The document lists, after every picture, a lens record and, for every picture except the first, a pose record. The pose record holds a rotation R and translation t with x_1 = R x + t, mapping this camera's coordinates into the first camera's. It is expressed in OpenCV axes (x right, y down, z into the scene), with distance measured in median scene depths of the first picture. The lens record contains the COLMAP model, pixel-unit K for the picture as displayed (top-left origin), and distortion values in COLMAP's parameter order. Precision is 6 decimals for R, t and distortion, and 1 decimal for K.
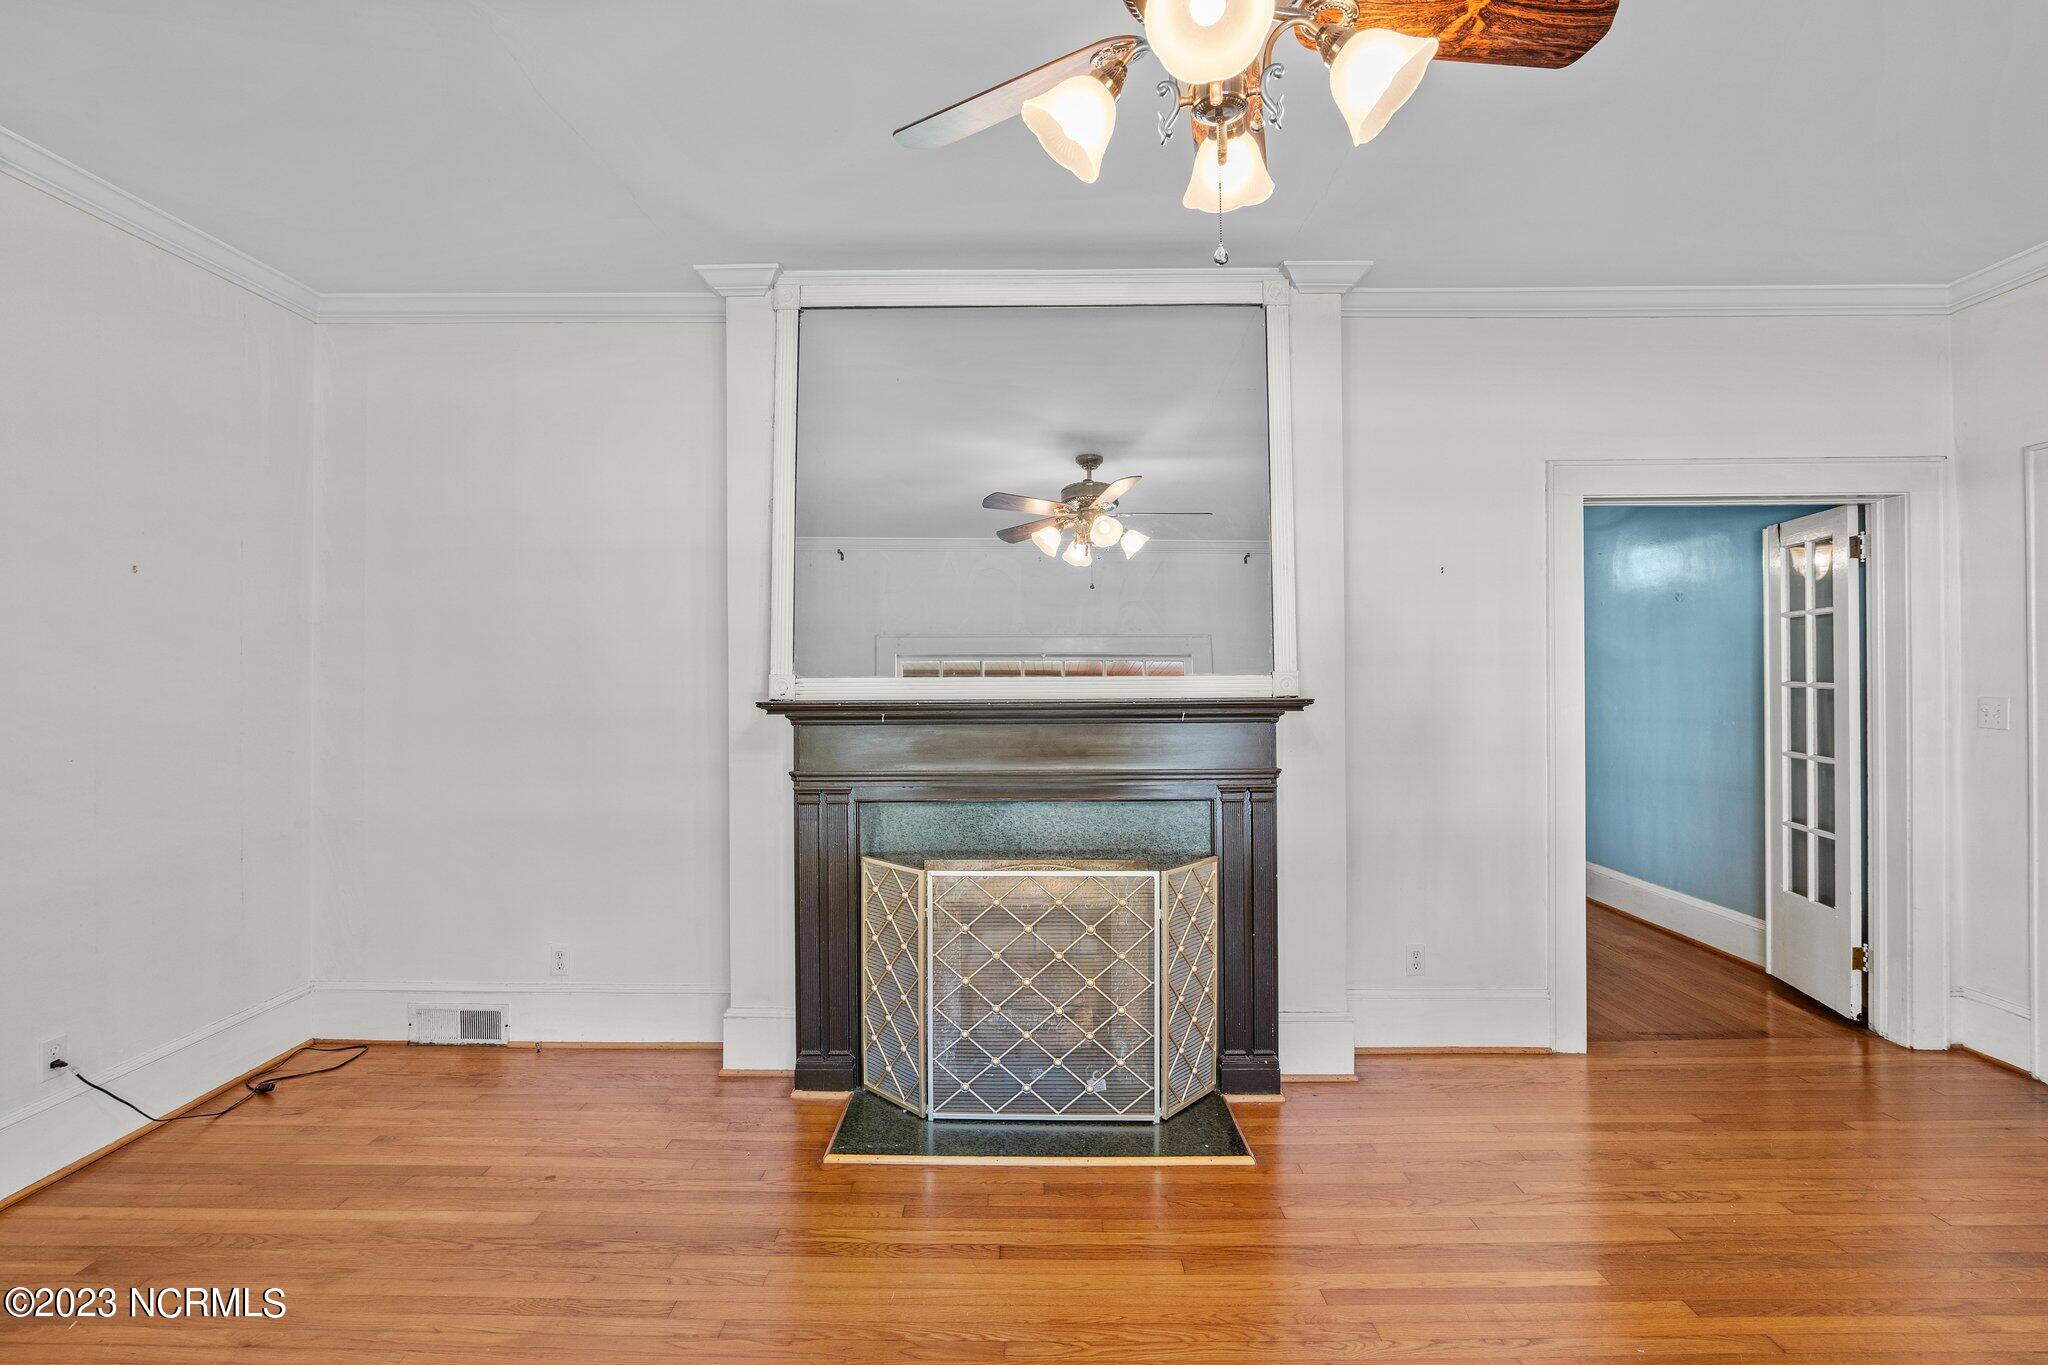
lens RADIAL K [[947.2, 0, 1009.3], [0, 947.2, 656.5], [0, 0, 1]] dist [-0.014194, -0.000092]
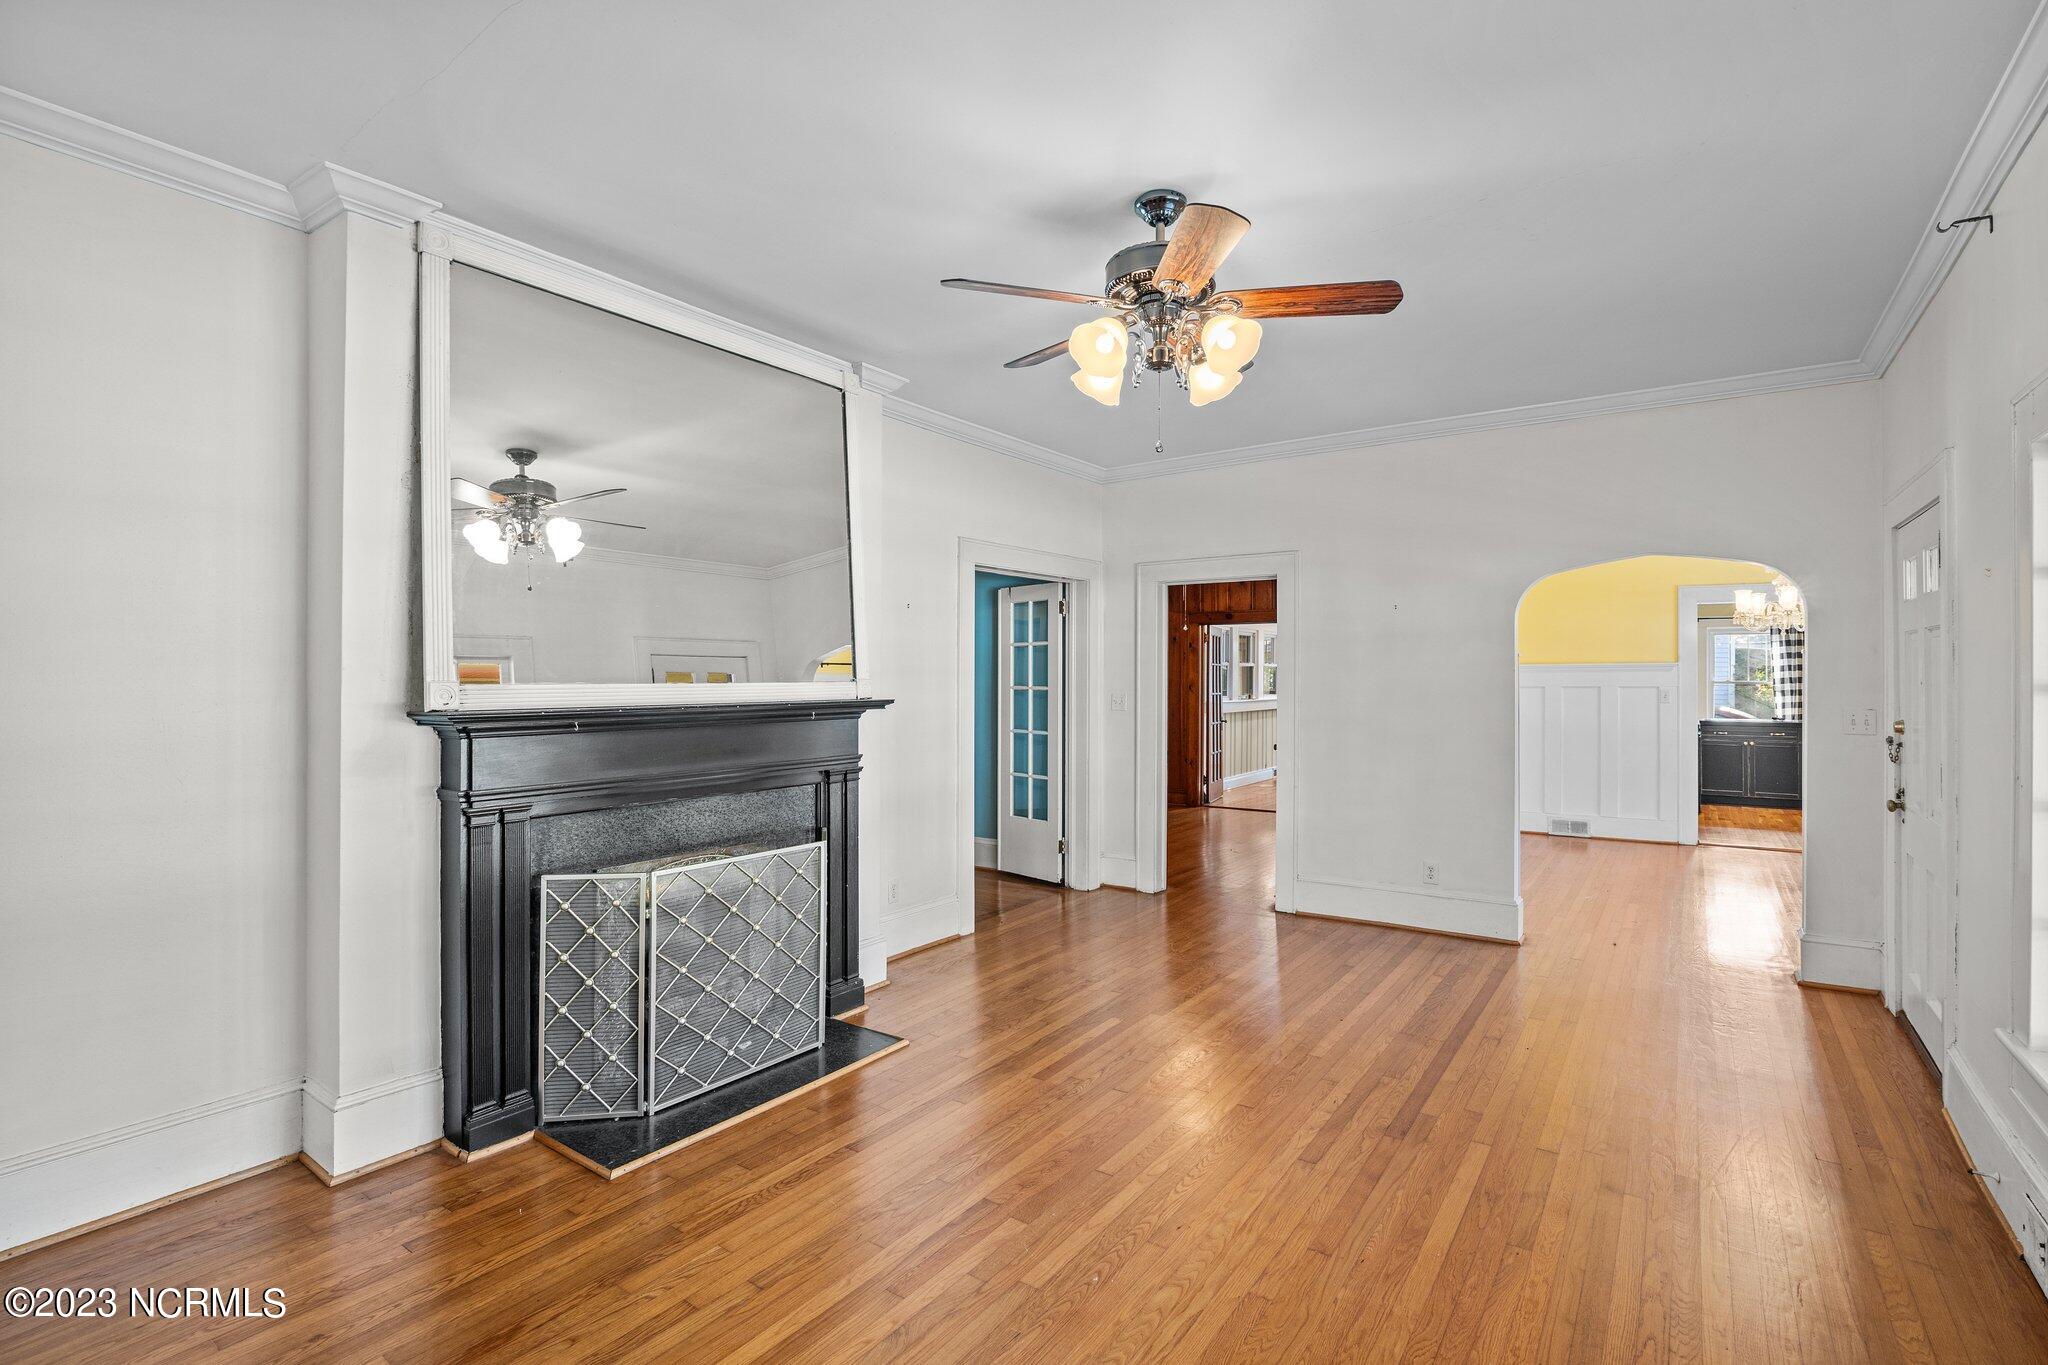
lens RADIAL K [[947.2, 0, 1009.3], [0, 947.2, 656.5], [0, 0, 1]] dist [-0.014194, -0.000092]
pose [[0.575157, 0.022584, 0.817732, -0.647594], [-0.017155, 0.999732, -0.015544, 0.001640], [-0.817863, -0.005088, 0.575390, 0.086291]]
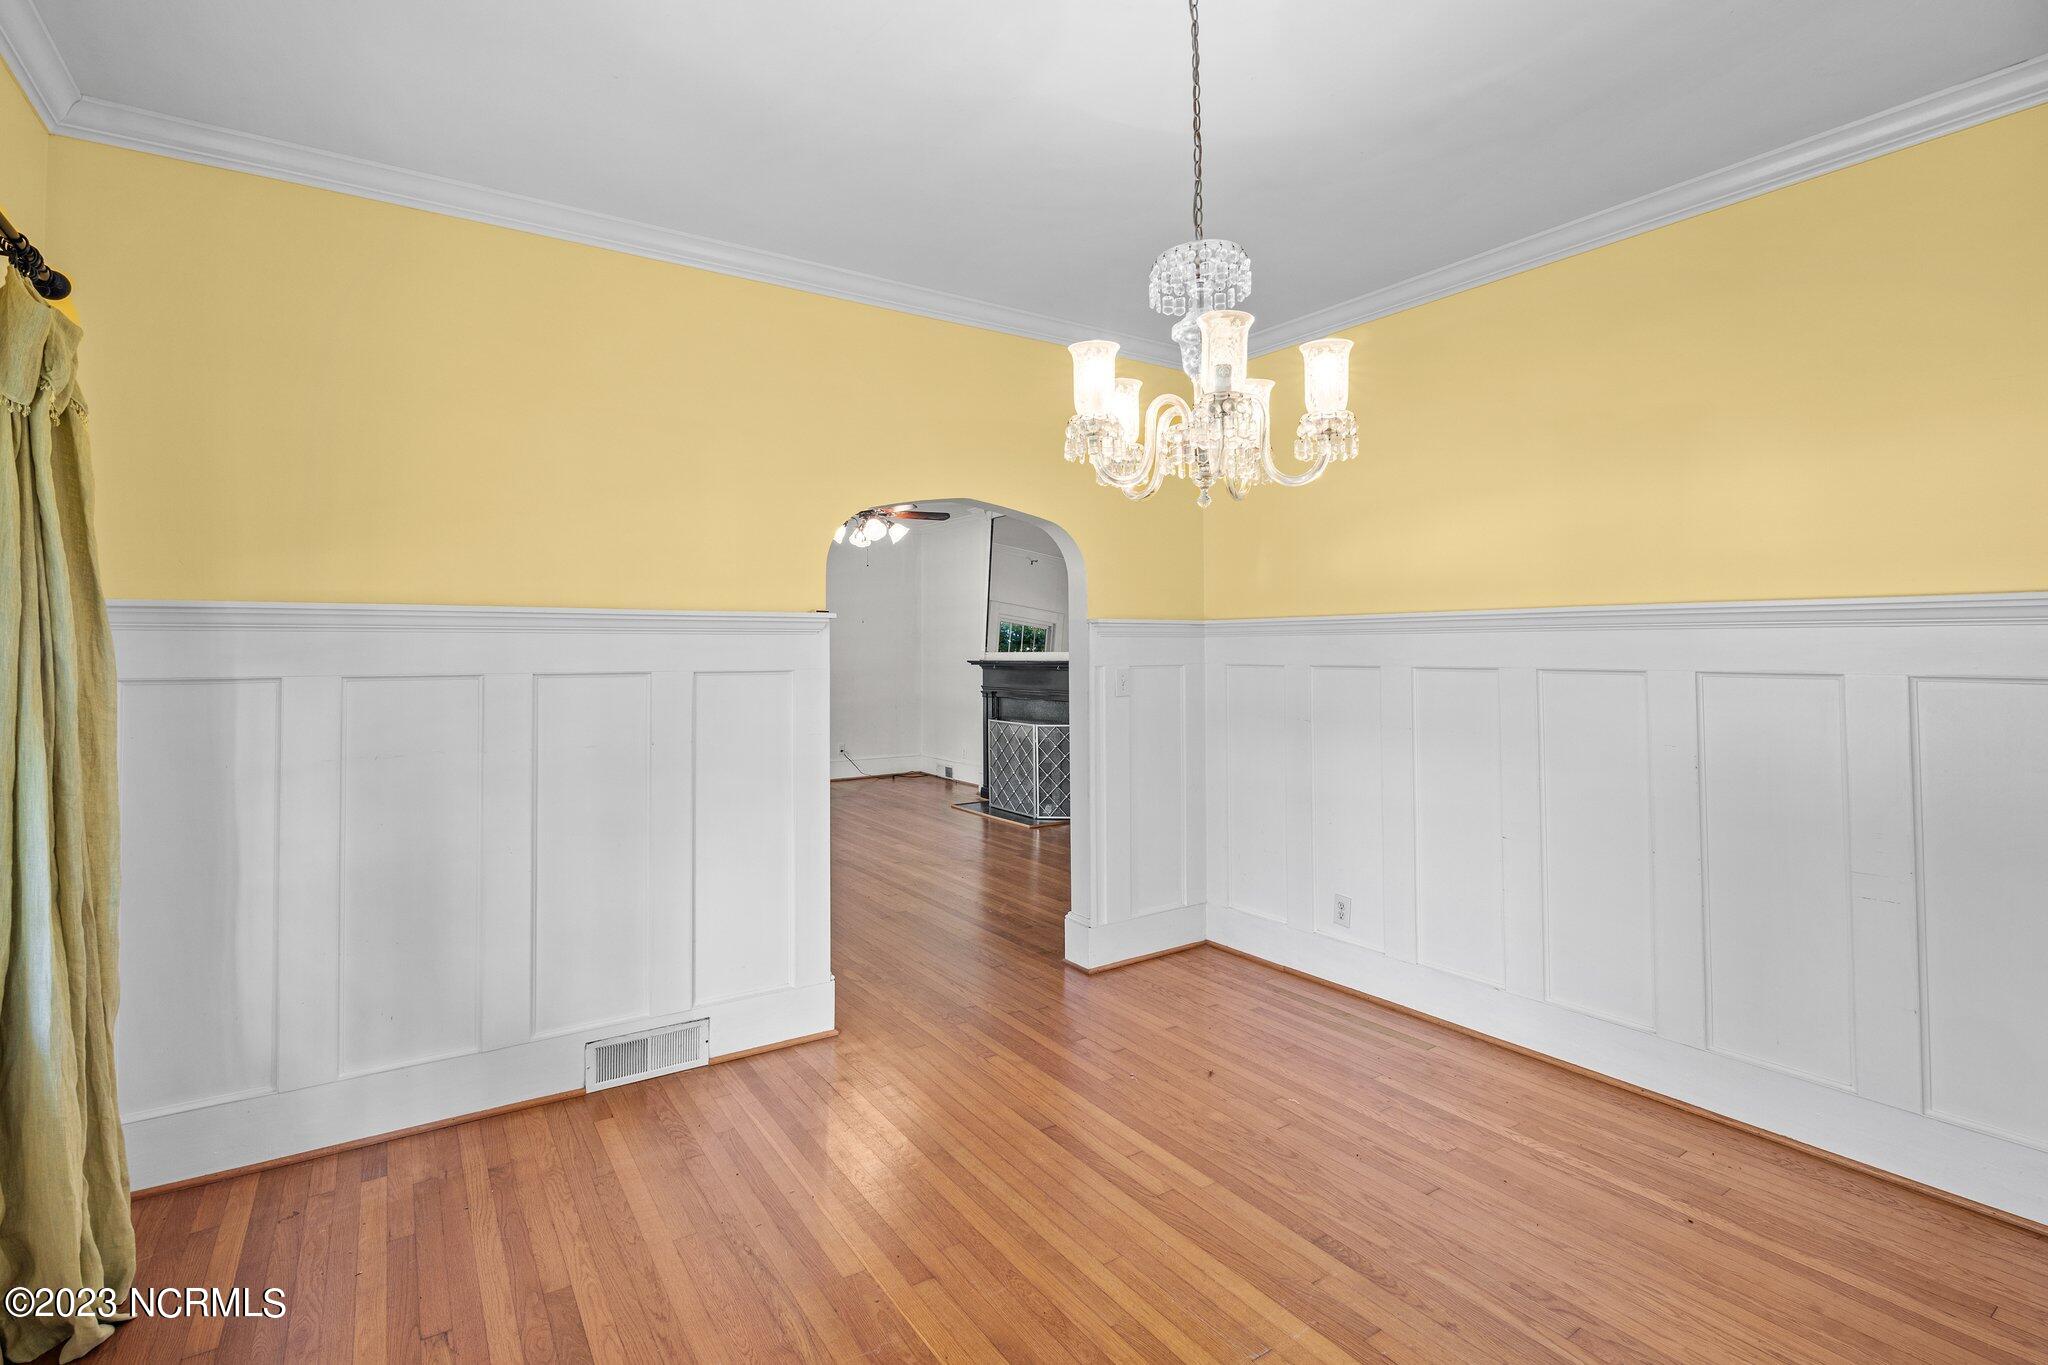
lens RADIAL K [[933.0, 0, 1000.5], [0, 933.0, 682.8], [0, 0, 1]] dist [-0.008601, -0.000376]
pose [[0.574083, 0.031533, -0.818190, 2.091562], [0.014021, 0.998733, 0.048329, -0.020836], [0.818677, -0.039216, 0.572913, -0.559454]]
